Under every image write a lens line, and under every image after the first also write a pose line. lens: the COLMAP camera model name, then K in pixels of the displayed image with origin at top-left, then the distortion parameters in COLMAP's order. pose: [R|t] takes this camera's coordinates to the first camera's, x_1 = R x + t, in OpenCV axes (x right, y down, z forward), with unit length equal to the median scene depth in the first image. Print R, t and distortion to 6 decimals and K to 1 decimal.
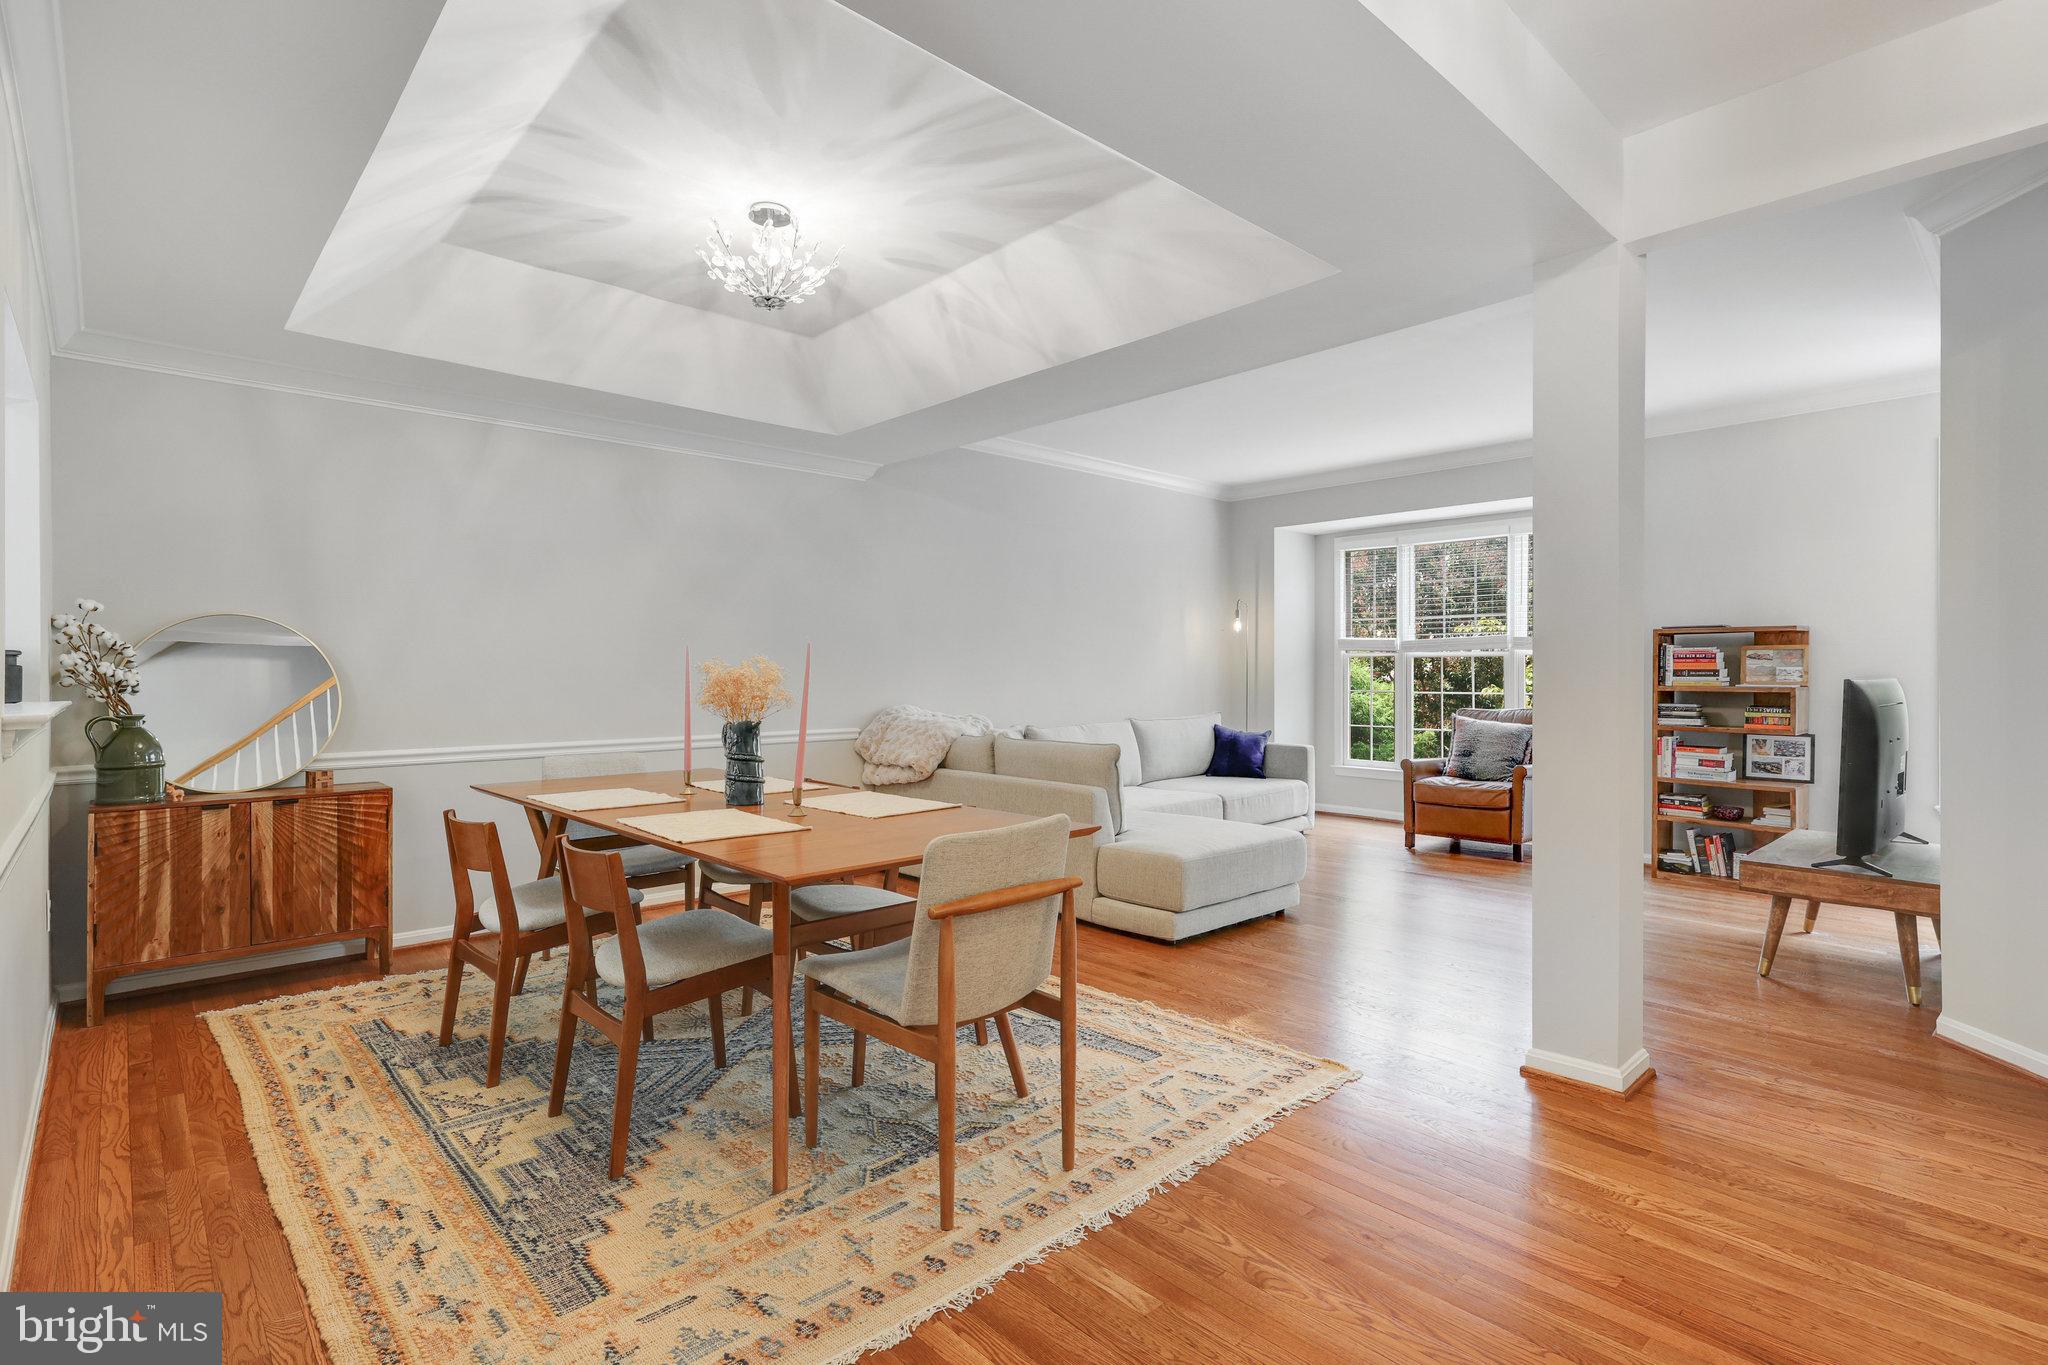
lens RADIAL K [[1002.5, 0, 1021.5], [0, 1002.5, 670.8], [0, 0, 1]] dist [0.021256, -0.000043]
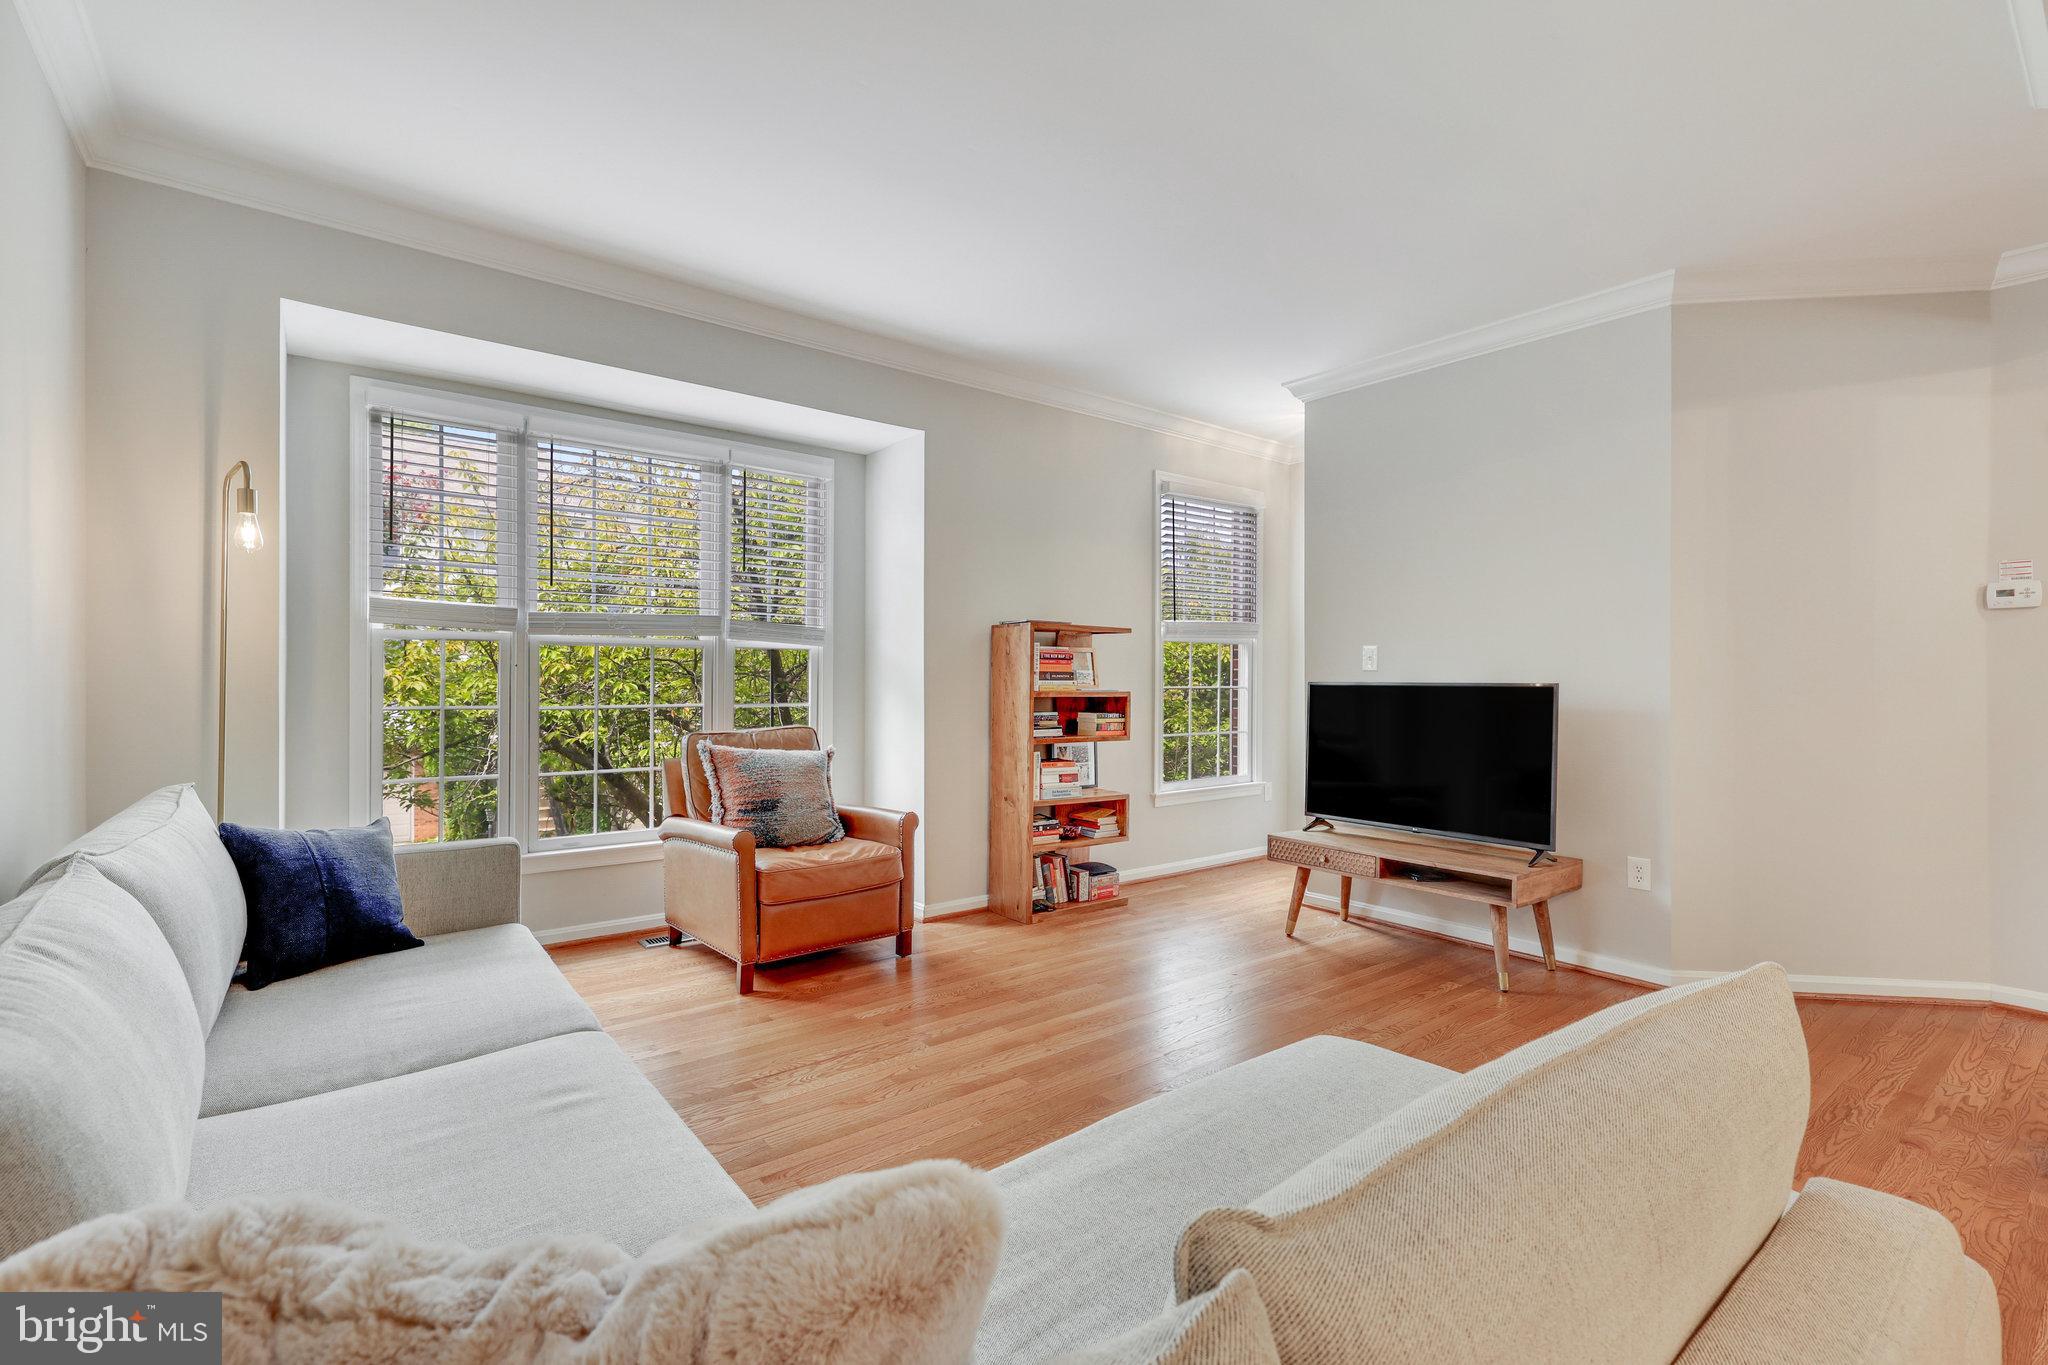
lens RADIAL K [[908.3, 0, 1024.0], [0, 908.3, 682.5], [0, 0, 1]] dist [0.002033, 0.000205]
pose [[0.078209, -0.002356, 0.996934, -0.111048], [-0.006776, 0.999973, 0.002895, 0.005852], [-0.996914, -0.006981, 0.078191, 0.950890]]
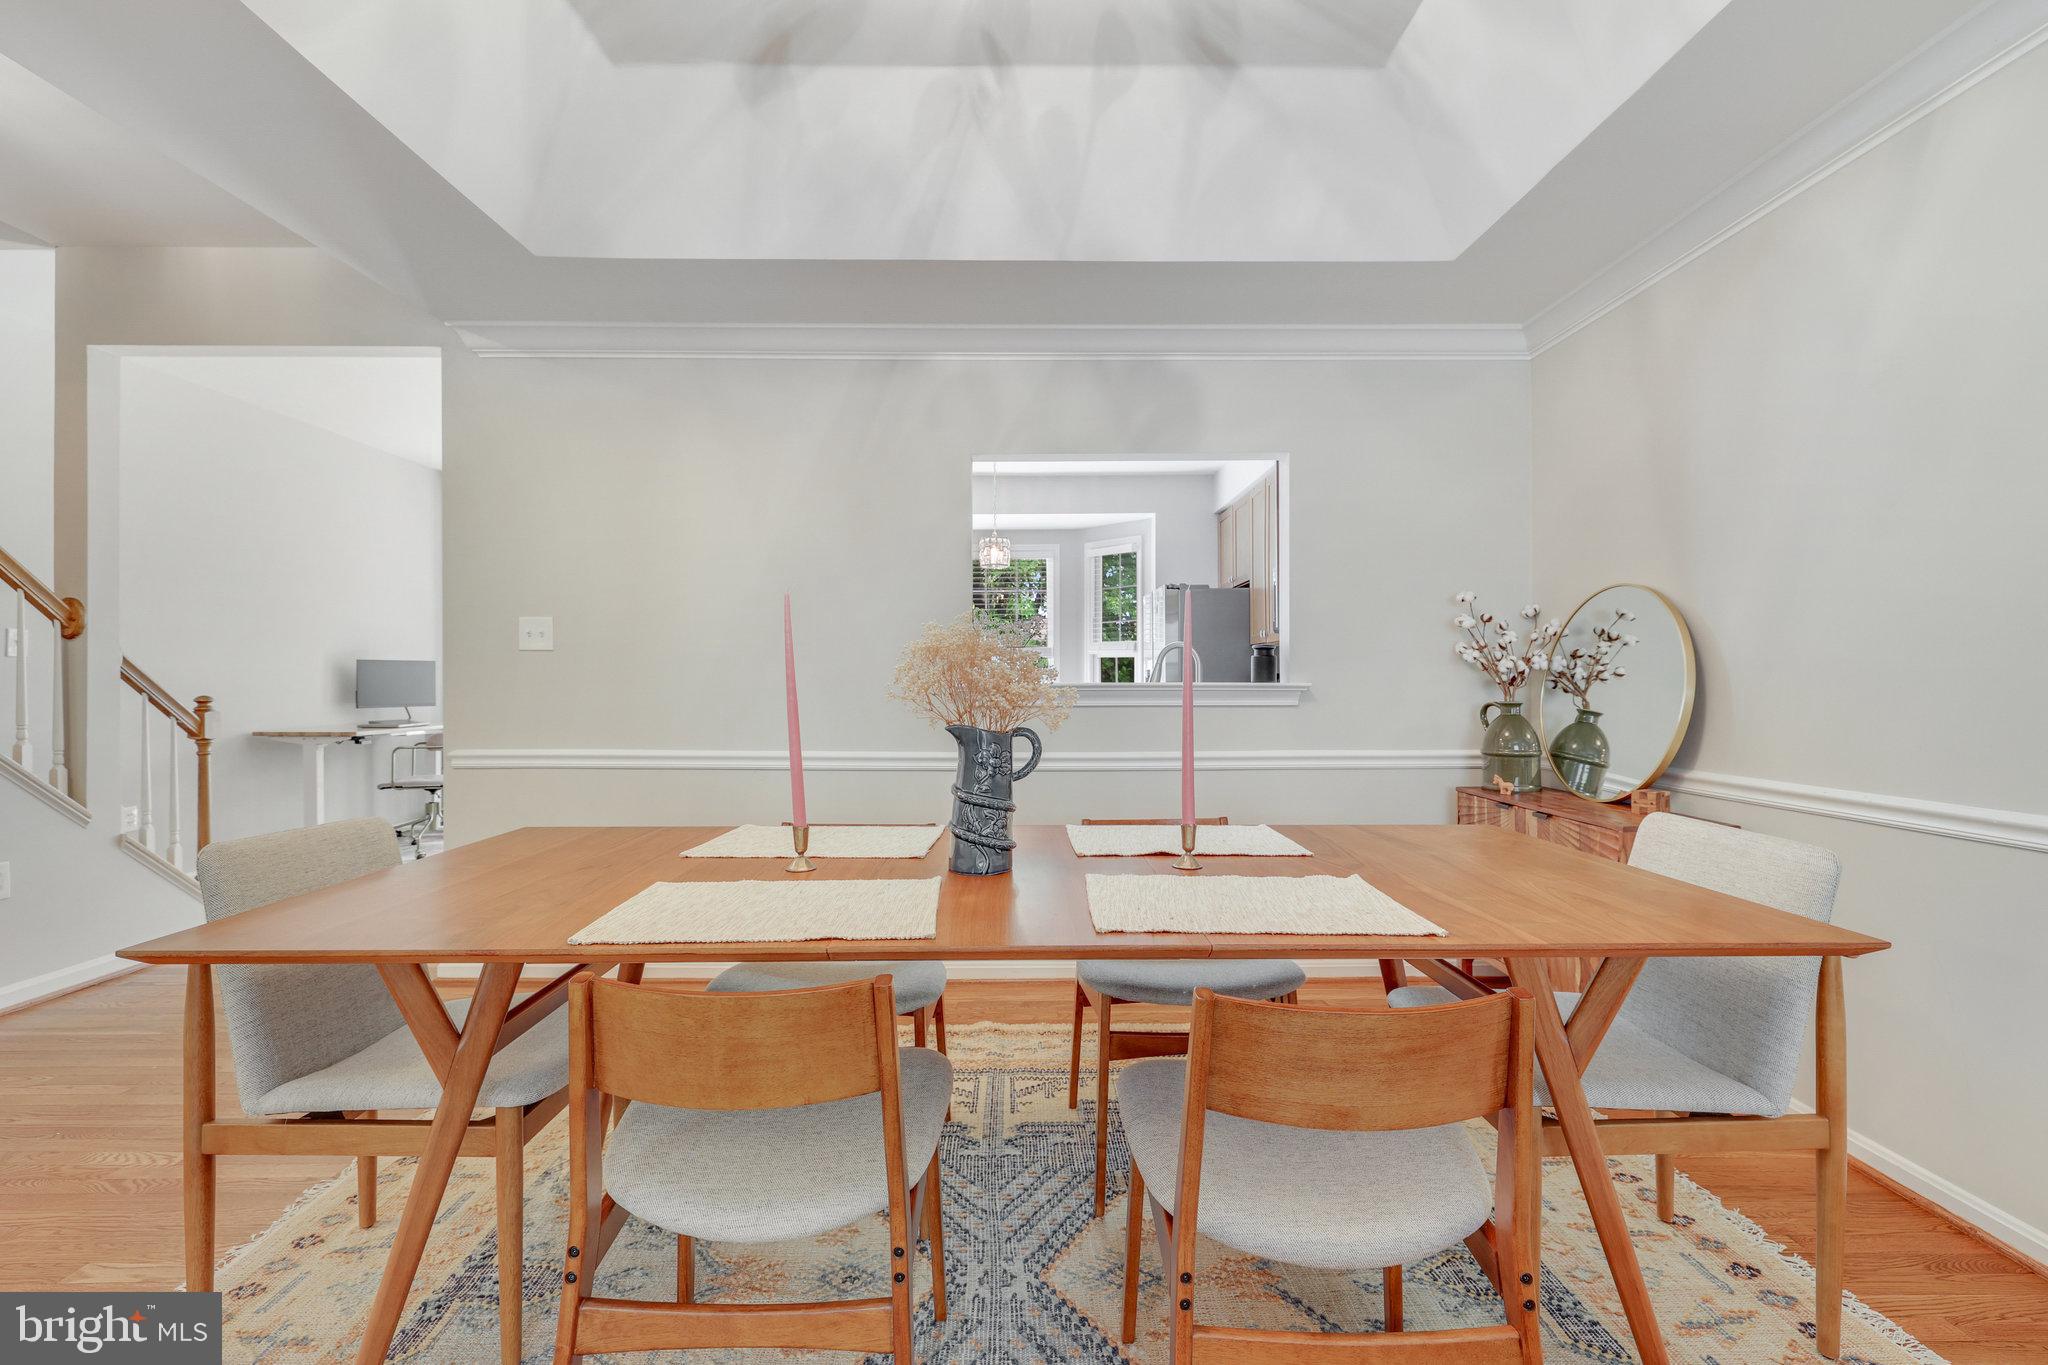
lens RADIAL K [[863.9, 0, 1026.7], [0, 863.9, 675.2], [0, 0, 1]] dist [0.002601, 0.000254]
pose [[-0.677604, 0.000465, -0.735426, 0.040141], [0.004205, 0.999986, -0.003242, 0.012826], [0.735415, -0.005289, -0.677597, 0.754023]]
